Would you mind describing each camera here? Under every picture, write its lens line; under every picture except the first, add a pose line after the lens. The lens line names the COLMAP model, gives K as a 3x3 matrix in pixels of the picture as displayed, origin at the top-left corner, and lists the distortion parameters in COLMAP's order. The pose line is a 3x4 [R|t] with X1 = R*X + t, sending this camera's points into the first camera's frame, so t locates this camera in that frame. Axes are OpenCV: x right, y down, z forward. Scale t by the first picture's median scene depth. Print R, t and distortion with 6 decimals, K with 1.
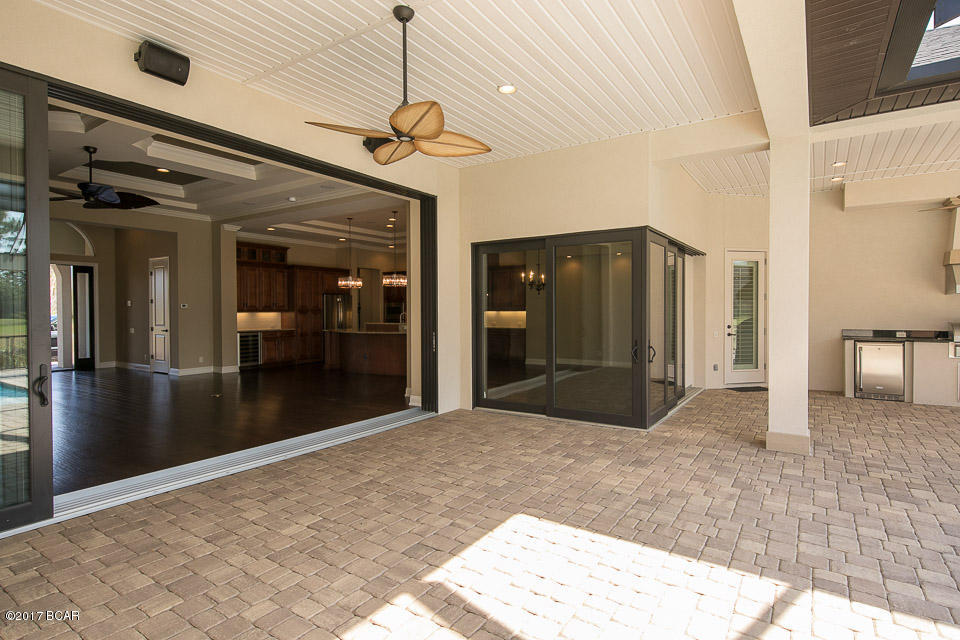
lens RADIAL K [[492.8, 0, 486.6], [0, 492.8, 316.3], [0, 0, 1]] dist [0.017712, -0.002098]
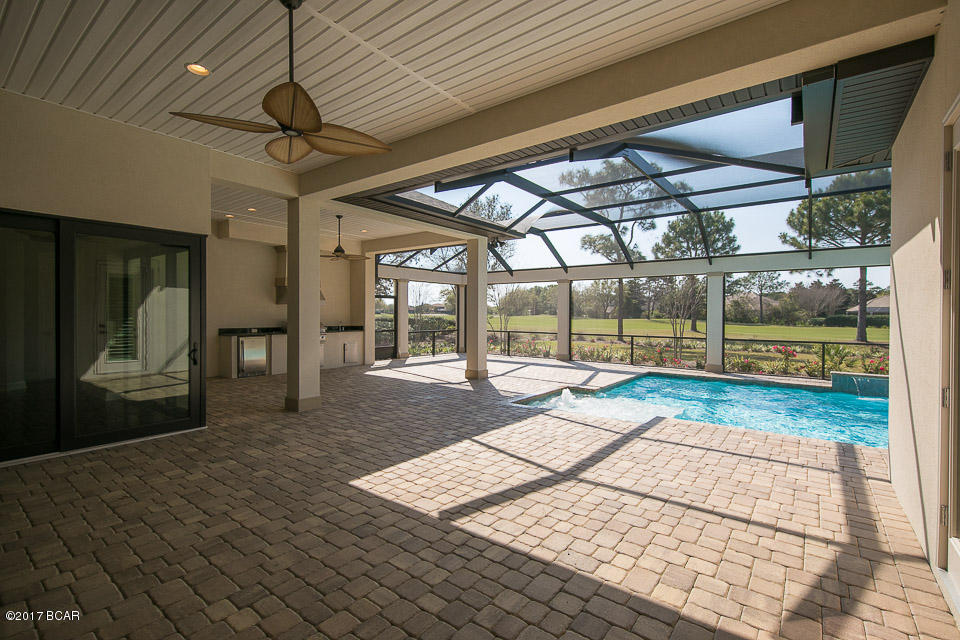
lens RADIAL K [[433.8, 0, 480.0], [0, 433.8, 320.0], [0, 0, 1]] dist [0.001012, 0.000095]
pose [[0.068413, -0.011005, 0.997596, -0.782809], [0.007776, 0.999915, 0.010498, -0.005728], [-0.997627, 0.007039, 0.068493, 0.483535]]
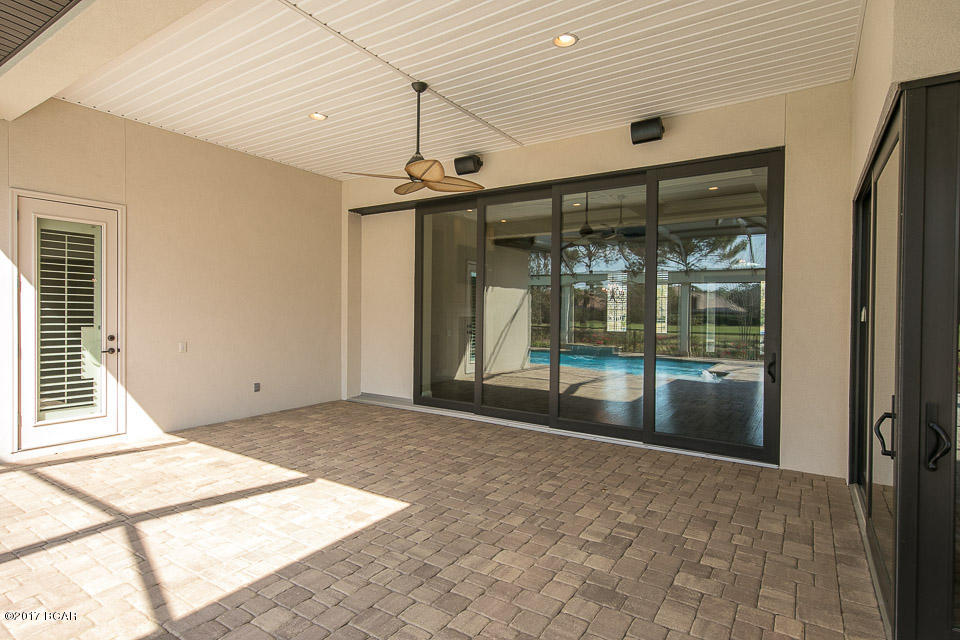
lens RADIAL K [[492.8, 0, 486.6], [0, 492.8, 316.3], [0, 0, 1]] dist [0.017712, -0.002098]
pose [[0.015240, 0.012200, -0.999809, 0.949690], [-0.023799, 0.999647, 0.011836, -0.013588], [0.999601, 0.023615, 0.015525, 0.958890]]
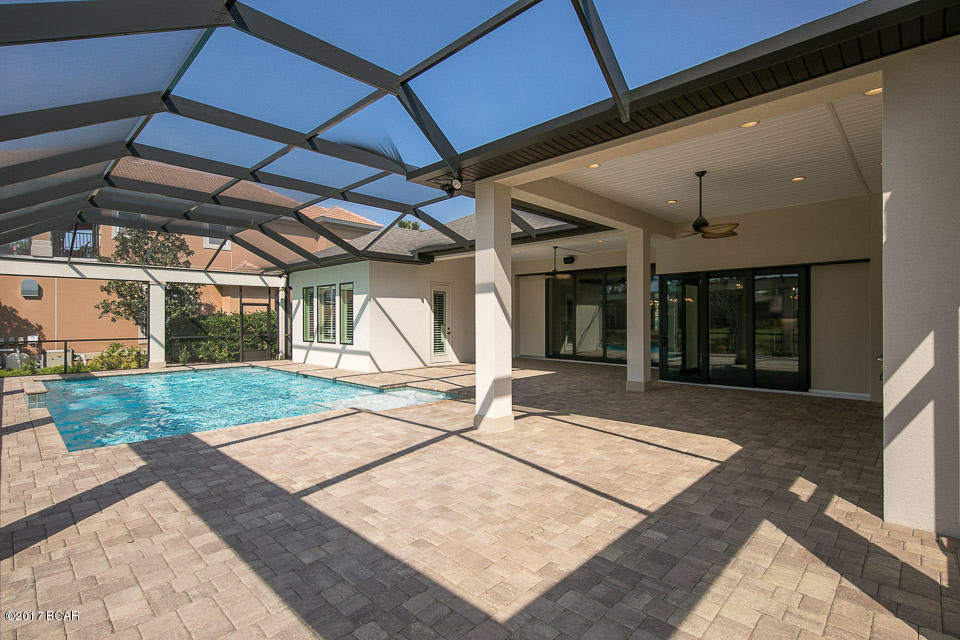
lens RADIAL K [[460.7, 0, 480.0], [0, 460.7, 320.0], [0, 0, 1]] dist [0.000107, -0.000002]
pose [[-0.181367, 0.003513, -0.983409, 3.054575], [-0.010700, 0.999927, 0.005546, -0.009825], [0.983357, 0.011528, -0.181316, 0.890073]]
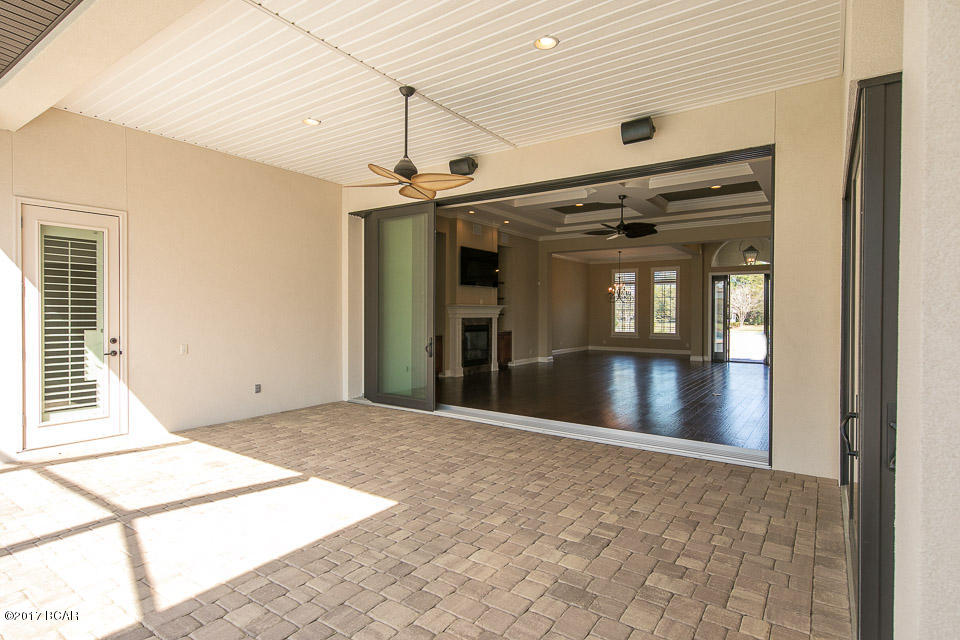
lens RADIAL K [[492.8, 0, 486.6], [0, 492.8, 316.3], [0, 0, 1]] dist [0.017712, -0.002098]
pose [[-0.012298, 0.010377, -0.999871, 0.957237], [-0.017546, 0.999790, 0.010592, -0.015481], [0.999770, 0.017674, -0.012113, 1.014572]]
